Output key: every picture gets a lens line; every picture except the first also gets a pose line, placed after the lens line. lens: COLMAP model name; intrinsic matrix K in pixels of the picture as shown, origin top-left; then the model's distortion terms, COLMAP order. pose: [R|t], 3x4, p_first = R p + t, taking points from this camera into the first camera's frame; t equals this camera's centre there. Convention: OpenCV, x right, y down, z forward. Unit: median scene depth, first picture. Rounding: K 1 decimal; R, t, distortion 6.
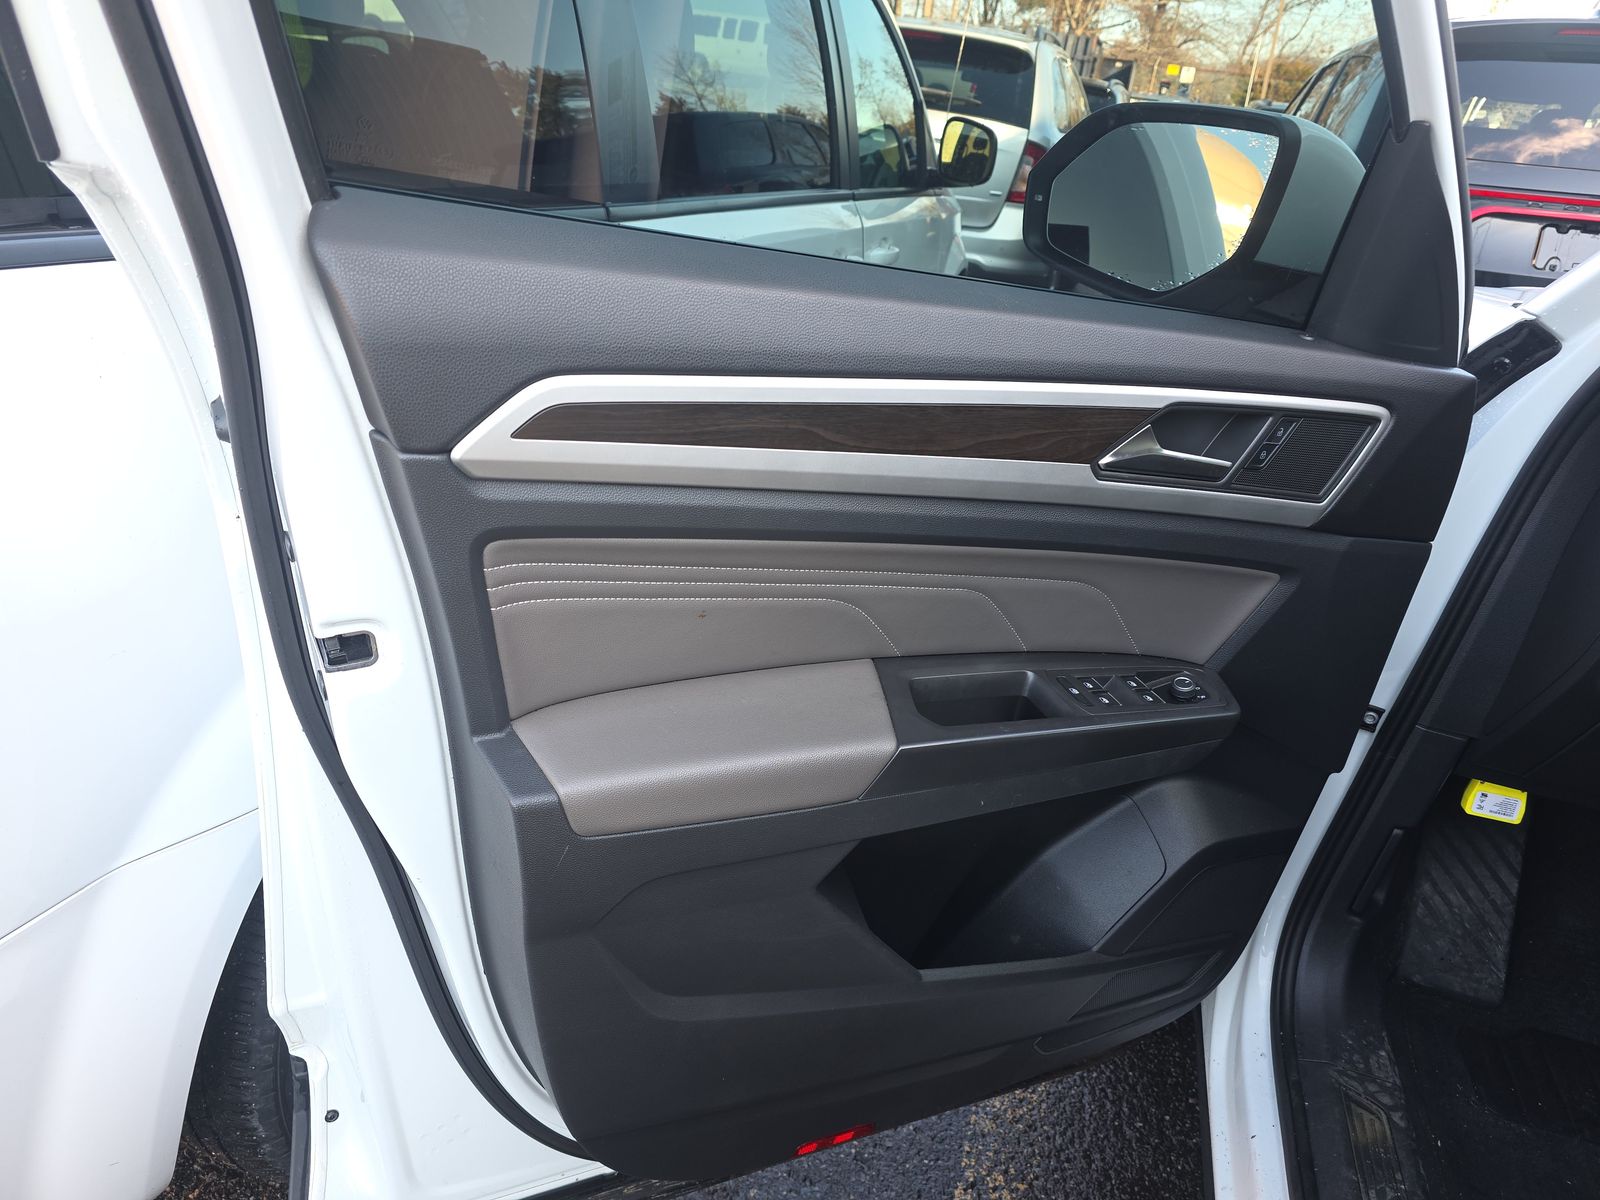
lens RADIAL K [[1069.0, 0, 800.0], [0, 1069.0, 600.0], [0, 0, 1]] dist [0.067708, -0.063880]
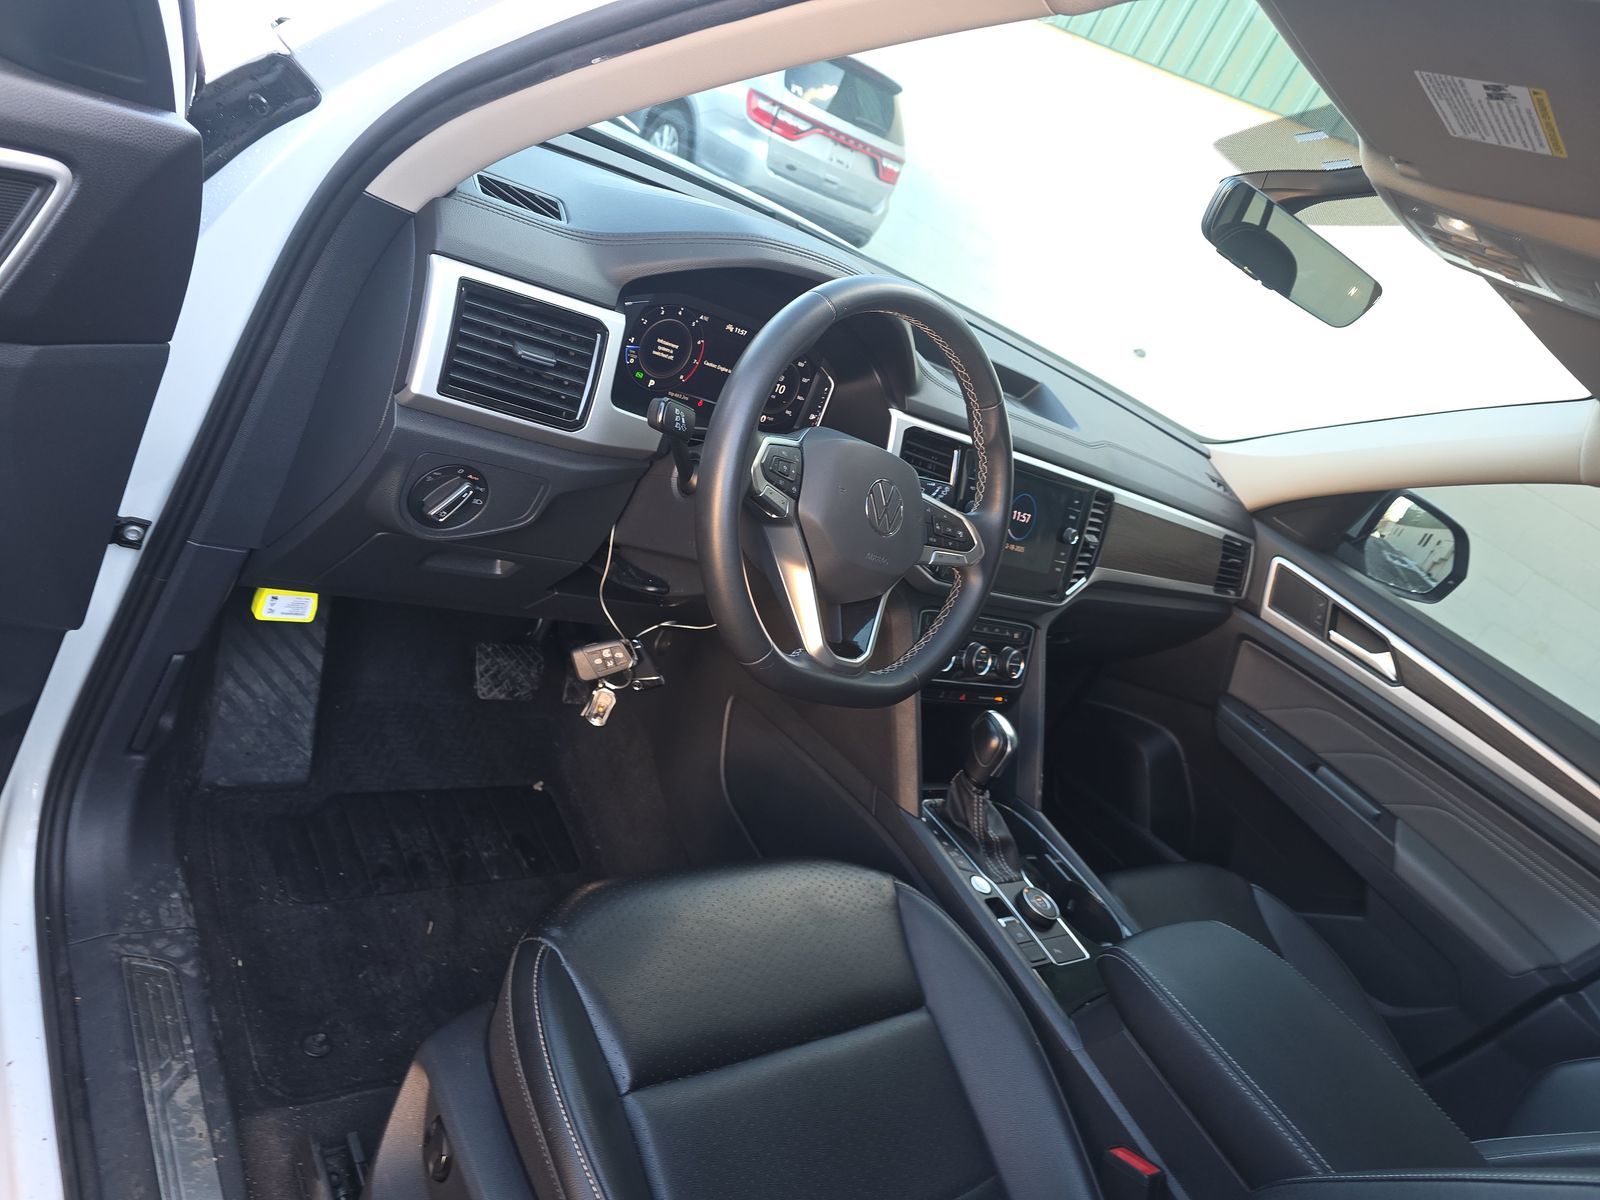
lens RADIAL K [[1069.0, 0, 800.0], [0, 1069.0, 600.0], [0, 0, 1]] dist [0.067708, -0.063880]
pose [[0.578679, -0.162461, 0.799210, 0.155558], [-0.077026, 0.964691, 0.251870, -0.086015], [-0.811910, -0.207312, 0.545733, 0.139184]]
